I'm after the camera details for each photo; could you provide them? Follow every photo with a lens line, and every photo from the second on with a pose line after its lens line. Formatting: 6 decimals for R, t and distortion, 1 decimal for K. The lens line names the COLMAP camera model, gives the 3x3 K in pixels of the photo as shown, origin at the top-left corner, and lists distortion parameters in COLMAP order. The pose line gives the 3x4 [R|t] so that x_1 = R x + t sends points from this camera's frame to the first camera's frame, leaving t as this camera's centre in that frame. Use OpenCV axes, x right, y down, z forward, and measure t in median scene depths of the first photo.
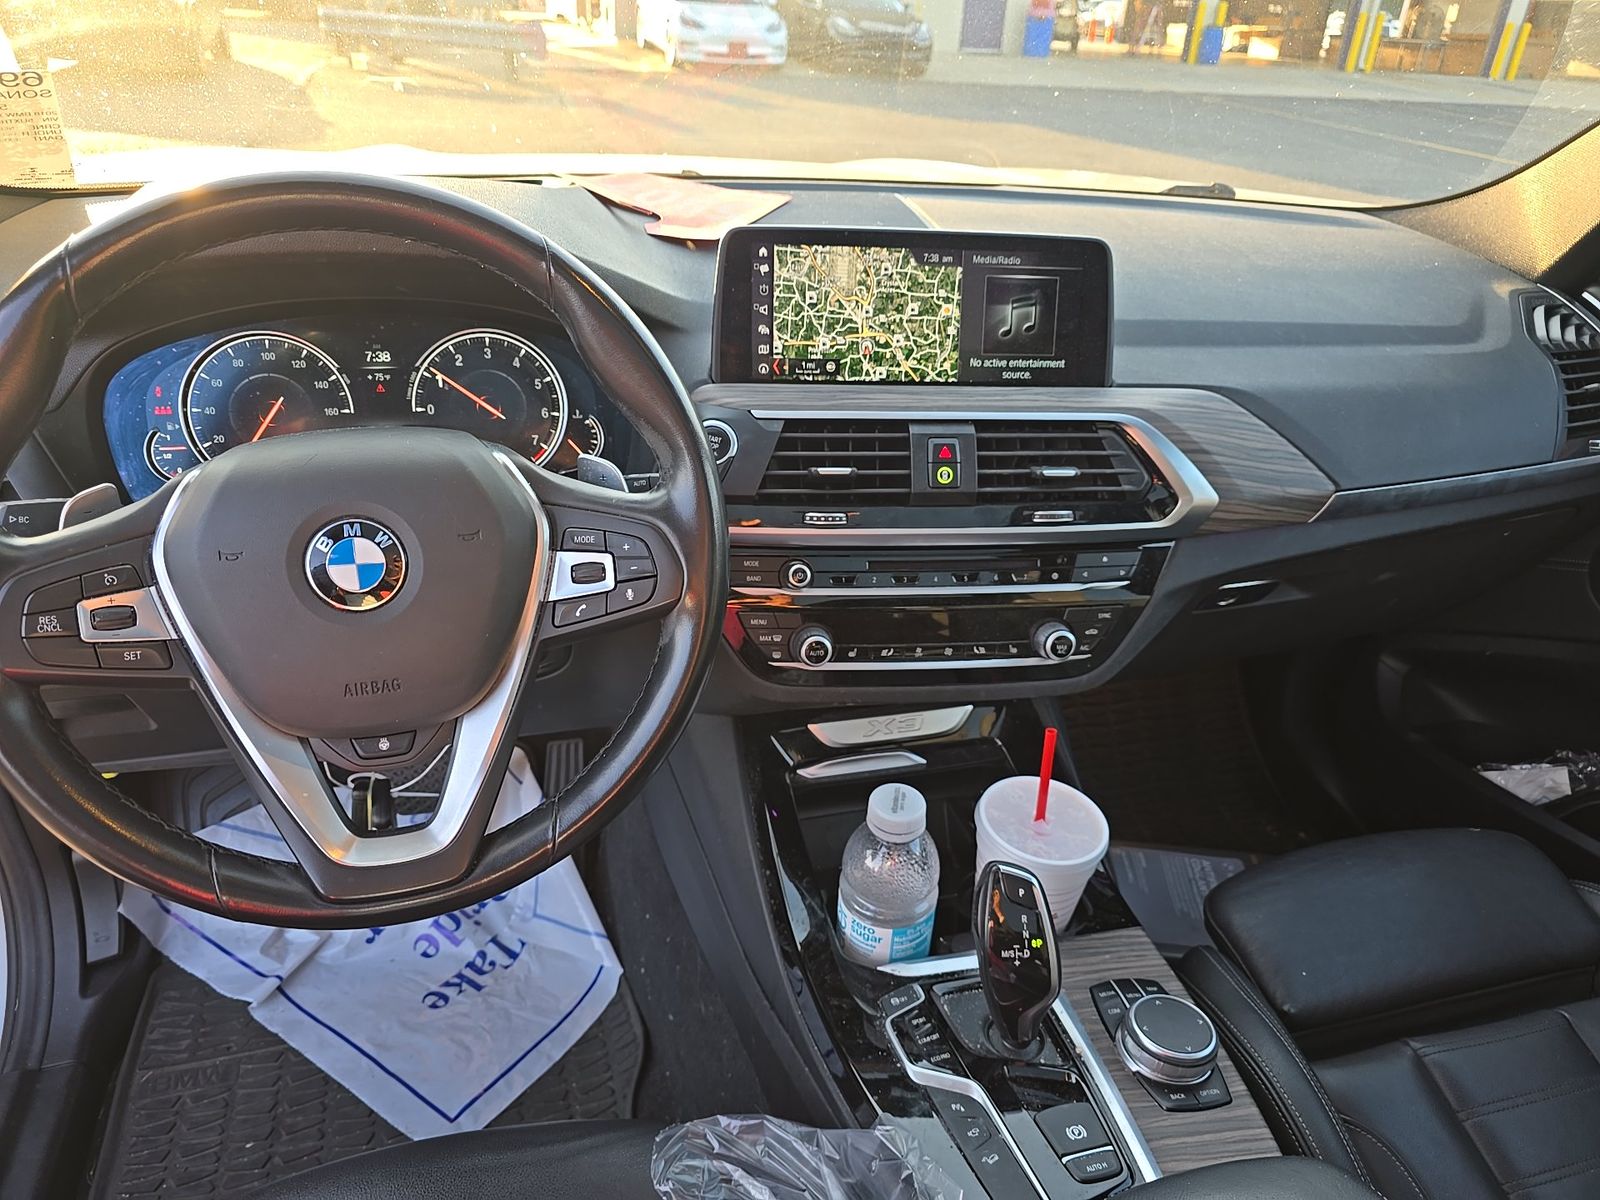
lens RADIAL K [[1077.1, 0, 804.4], [0, 1077.1, 605.2], [0, 0, 1]] dist [0.022329, -0.024009]
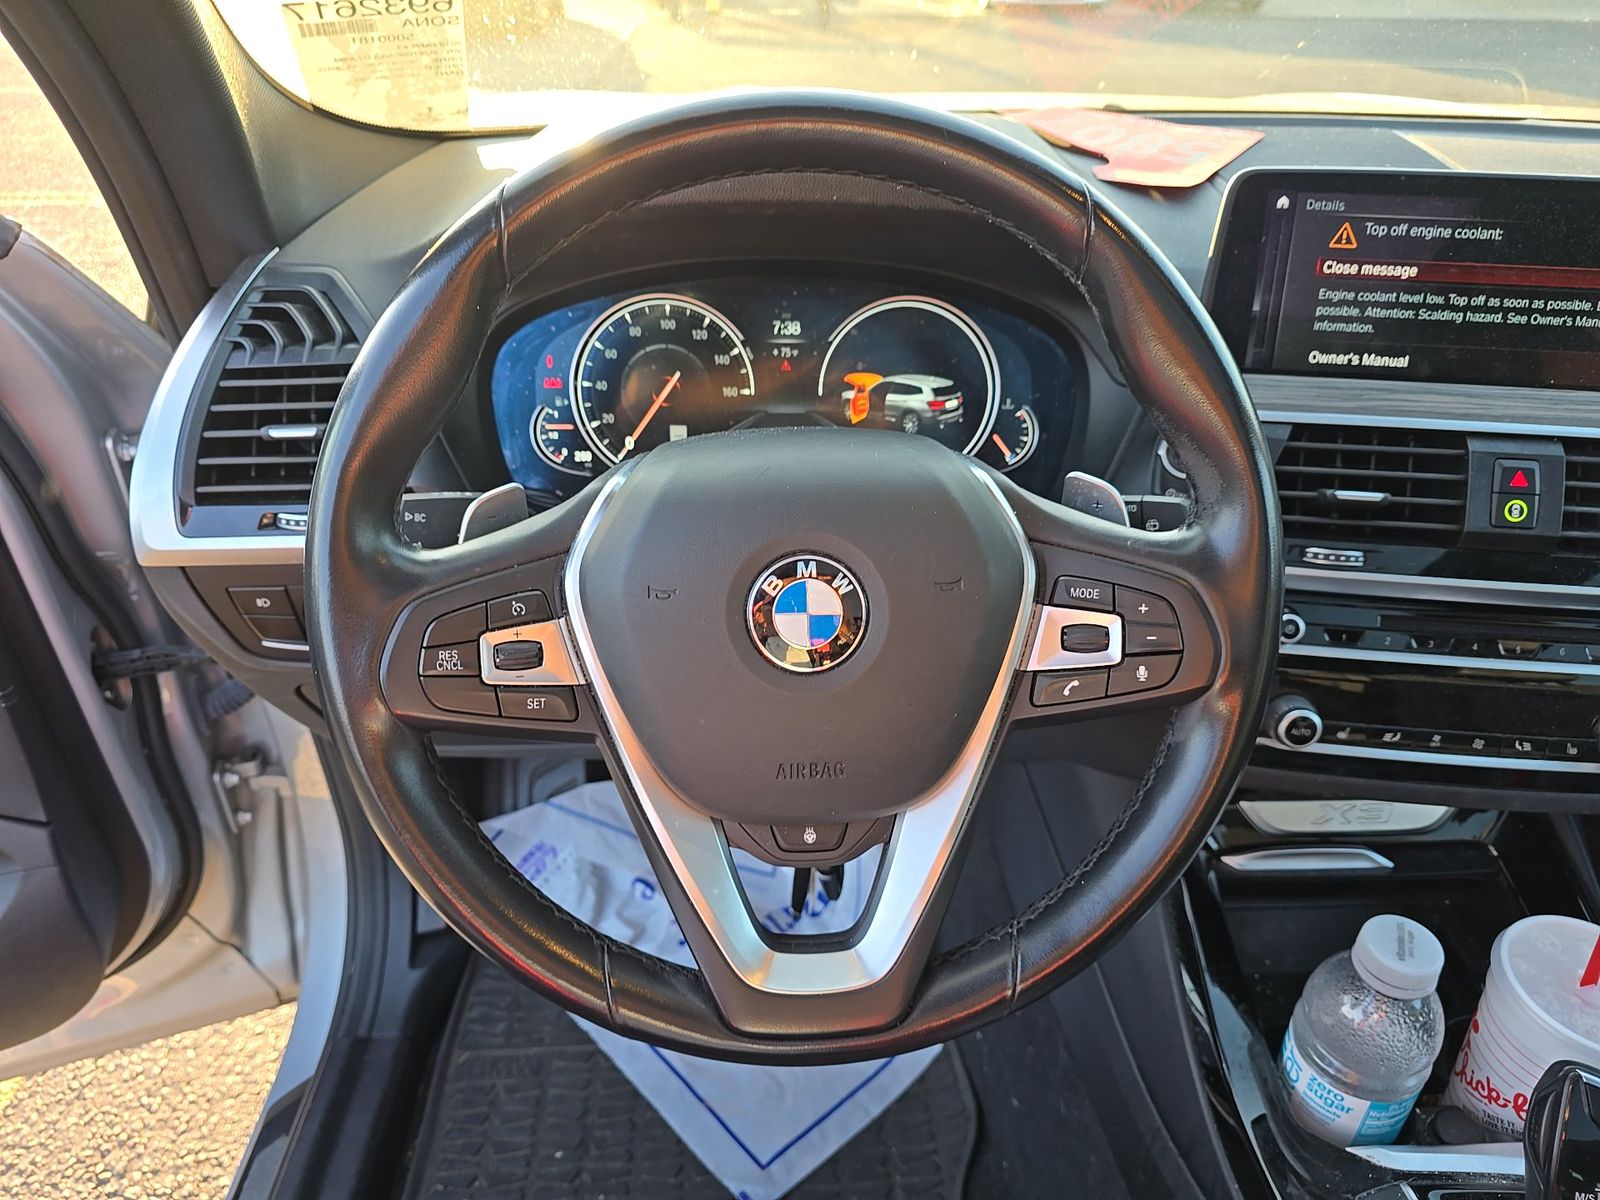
lens RADIAL K [[1077.1, 0, 804.9], [0, 1077.1, 596.4], [0, 0, 1]] dist [0.022329, -0.024009]
pose [[0.970176, 0.086936, -0.226275, -0.165020], [-0.079612, 0.995969, 0.041315, -0.054827], [0.228955, -0.022069, 0.973187, 0.173051]]
